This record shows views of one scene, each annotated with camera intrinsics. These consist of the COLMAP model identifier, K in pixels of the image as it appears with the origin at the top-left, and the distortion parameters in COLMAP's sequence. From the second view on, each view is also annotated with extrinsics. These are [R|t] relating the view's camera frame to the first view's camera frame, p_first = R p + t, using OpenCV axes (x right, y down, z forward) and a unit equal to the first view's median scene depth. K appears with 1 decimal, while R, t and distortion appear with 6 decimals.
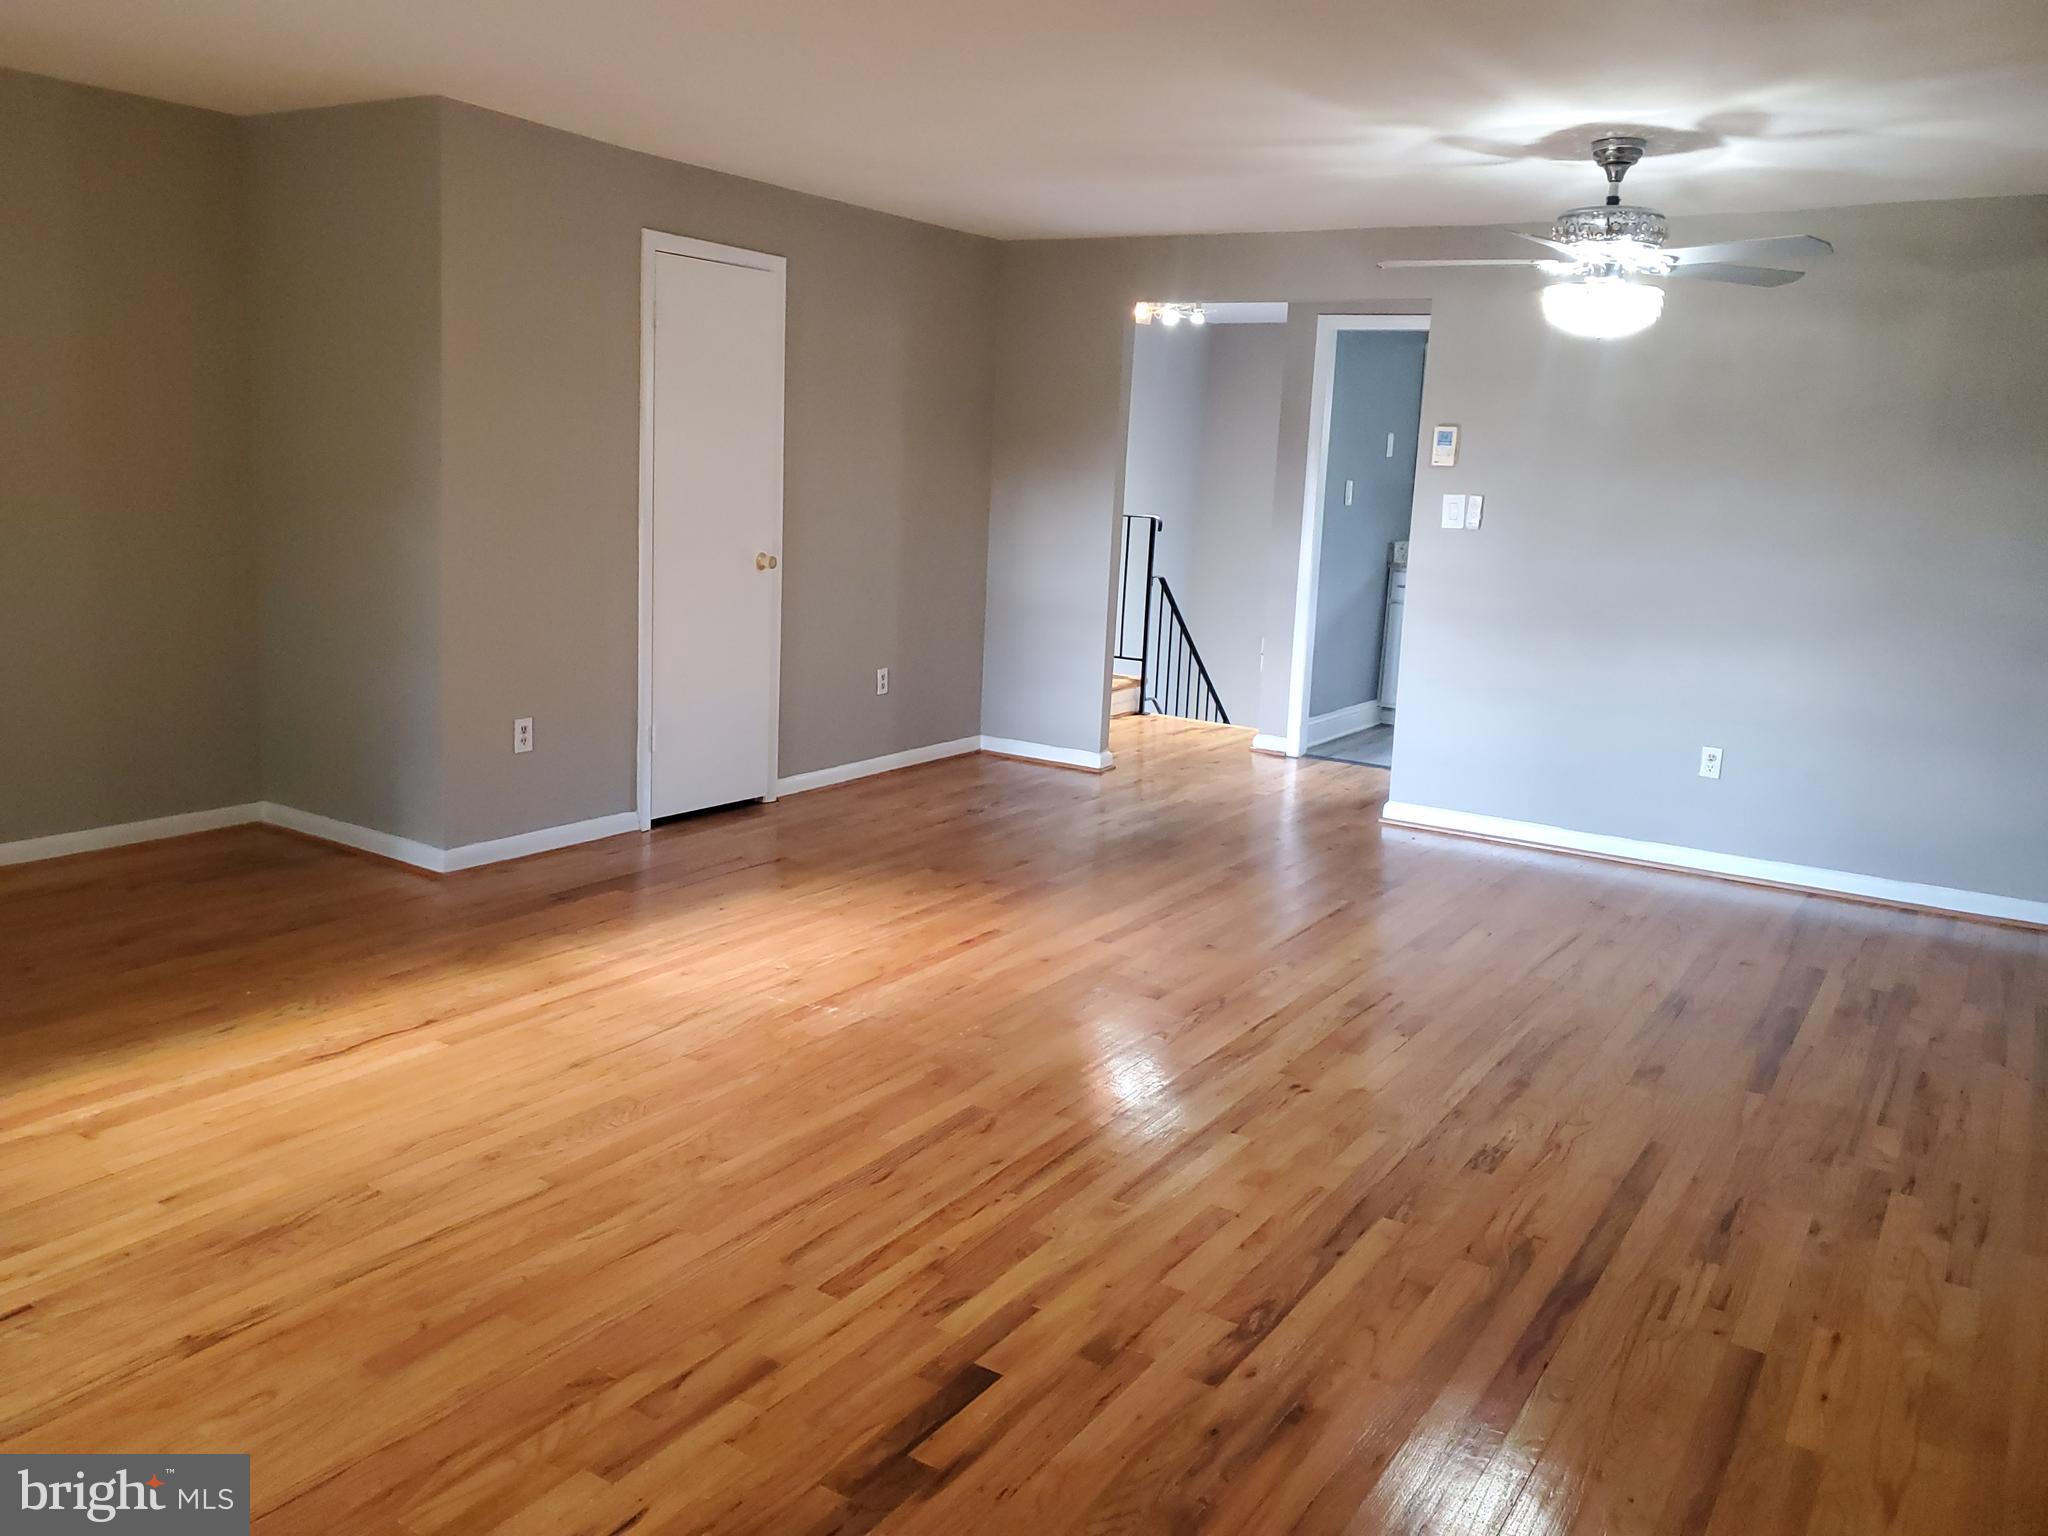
lens RADIAL K [[1626.8, 0, 1024.0], [0, 1626.8, 768.0], [0, 0, 1]] dist [-0.000538, -0.003346]
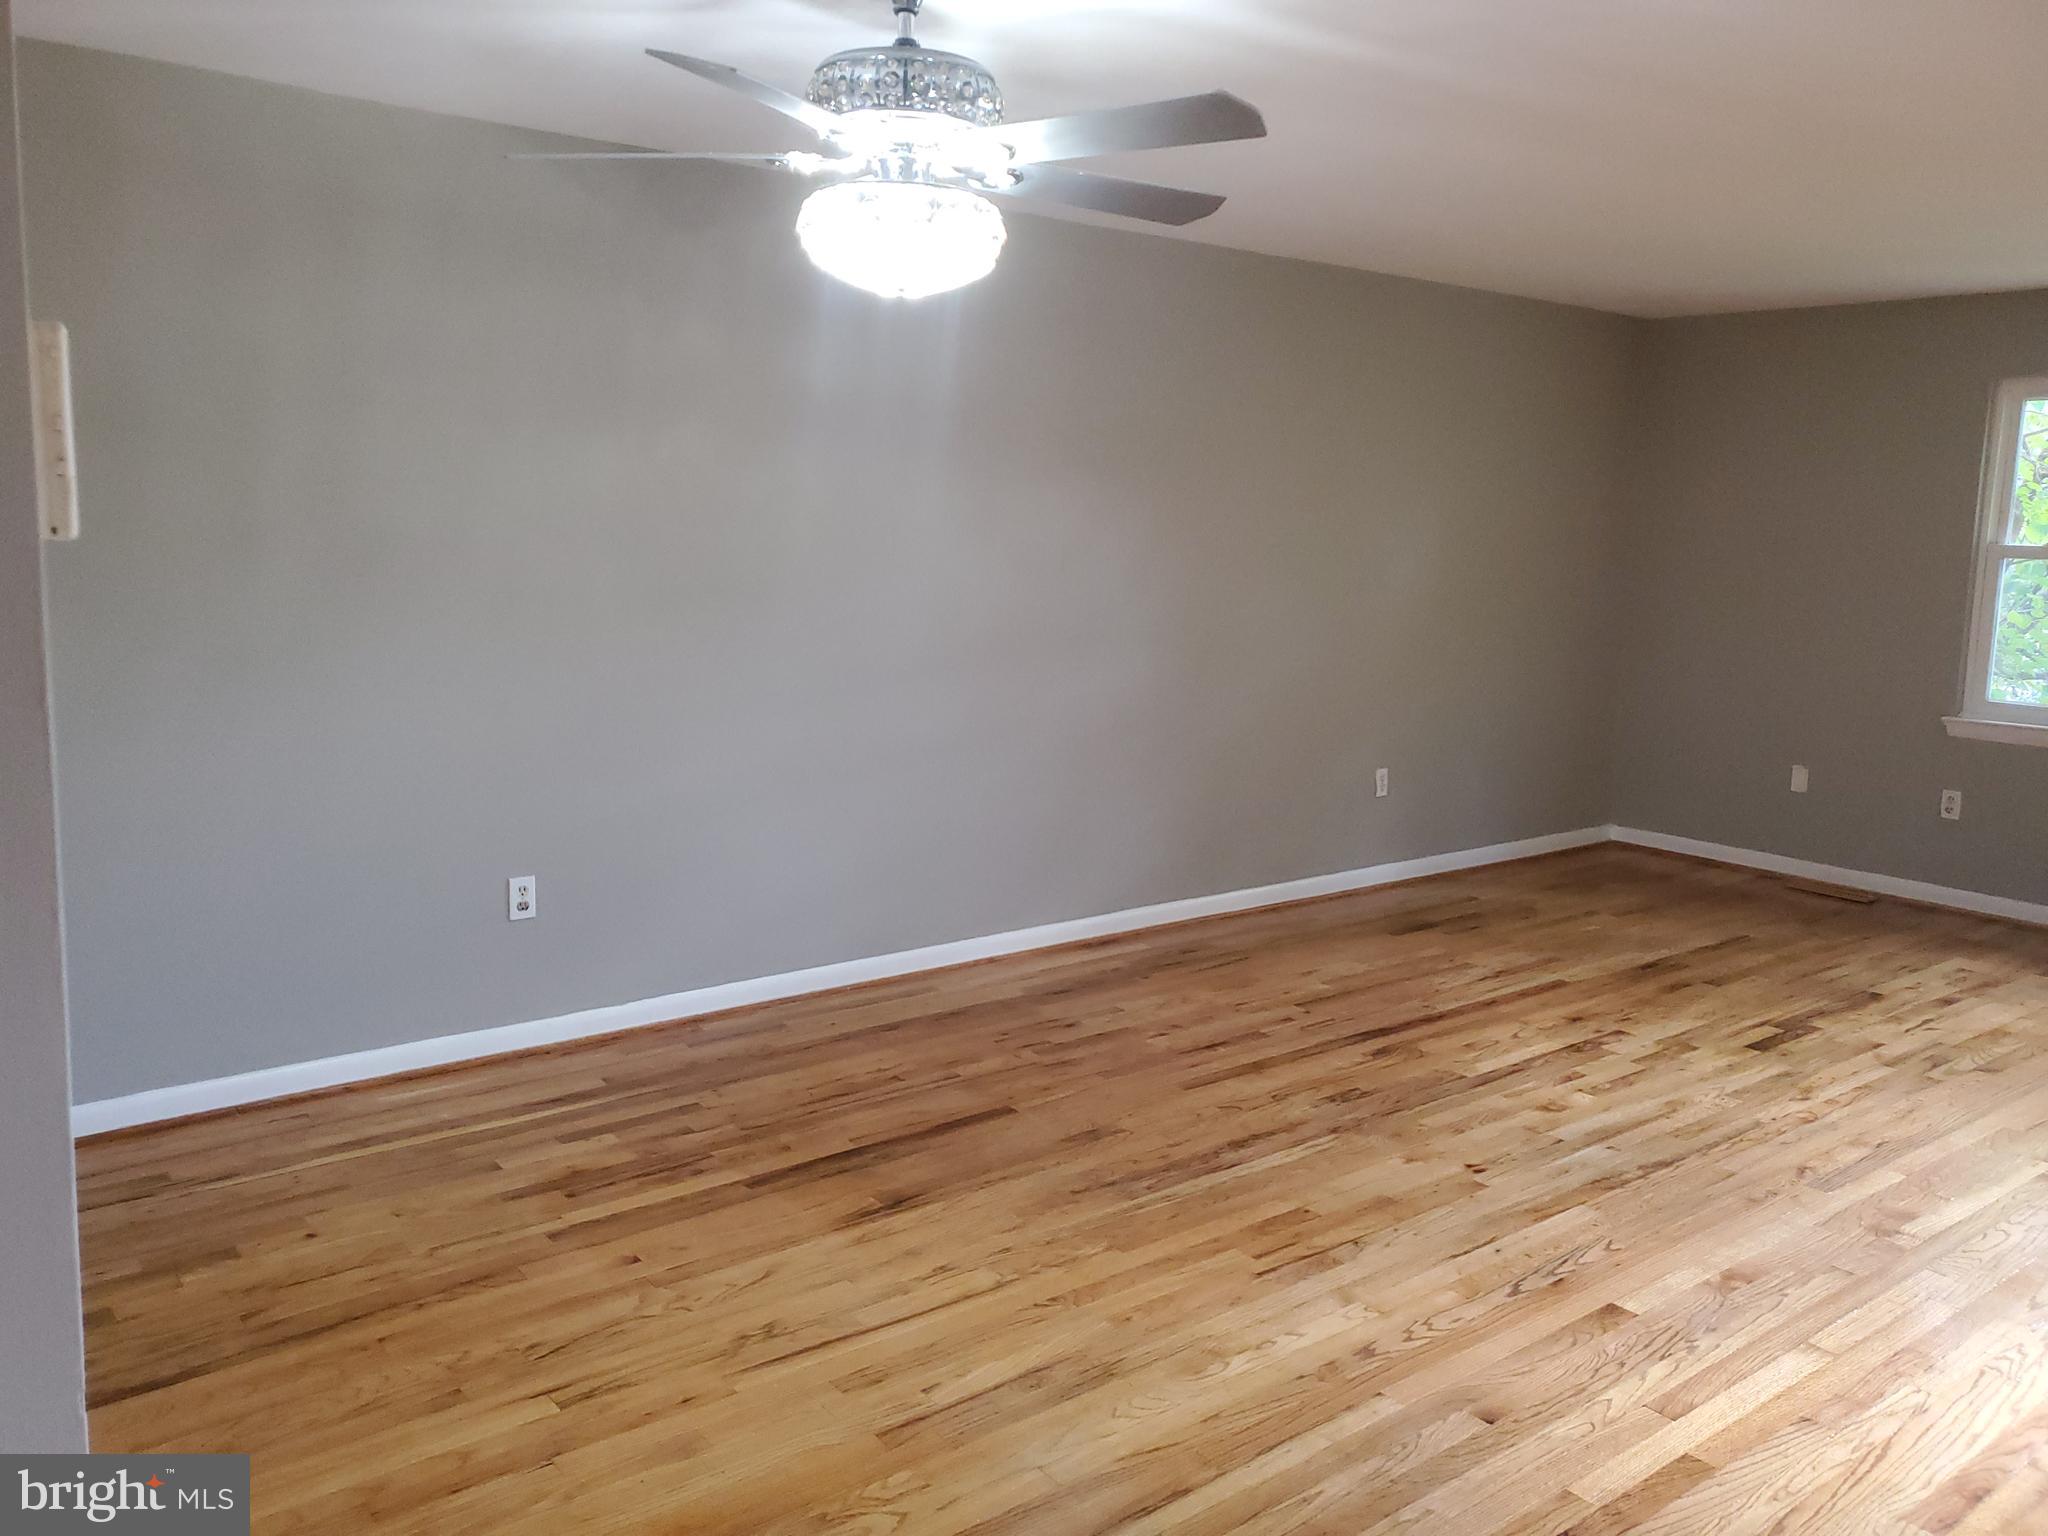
lens RADIAL K [[1582.4, 0, 980.8], [0, 1582.4, 805.1], [0, 0, 1]] dist [0.048481, -0.000514]
pose [[-0.934395, -0.143535, 0.326042, 0.170310], [-0.009406, 0.924857, 0.380200, -0.401570], [-0.356114, 0.352190, -0.865531, 1.946159]]
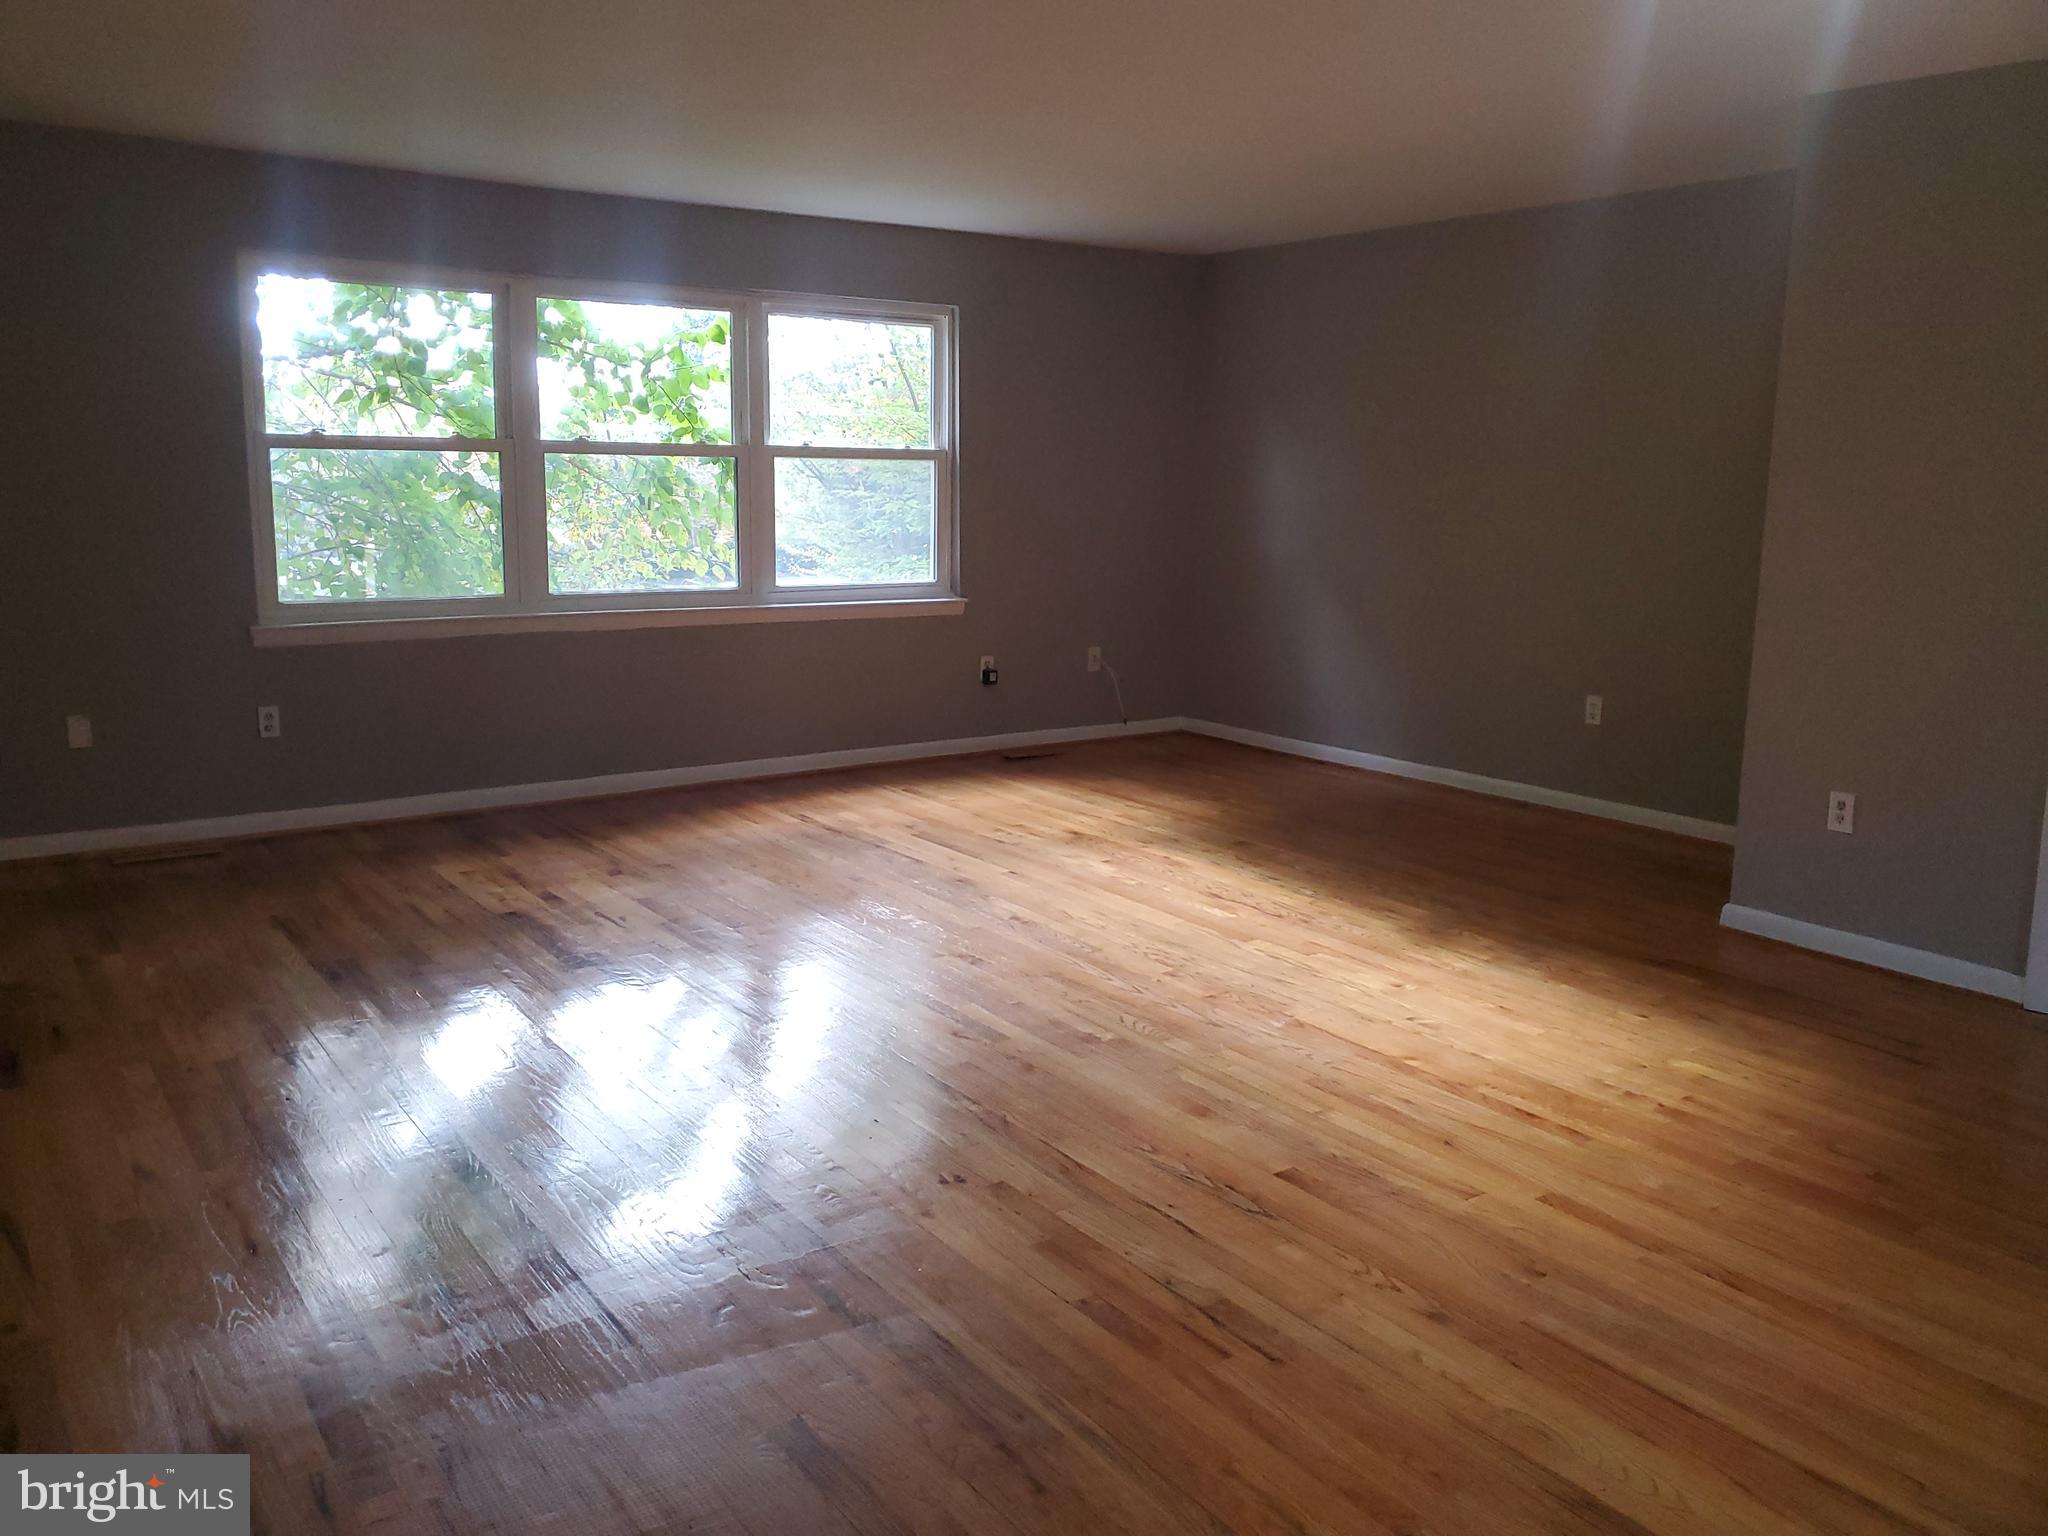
lens RADIAL K [[1626.8, 0, 1024.0], [0, 1626.8, 768.0], [0, 0, 1]] dist [-0.000538, -0.003346]
pose [[-0.394682, 0.121187, -0.910791, 0.914659], [-0.202503, 0.955416, 0.214878, -0.200408], [0.896224, 0.269246, -0.352545, 1.308558]]
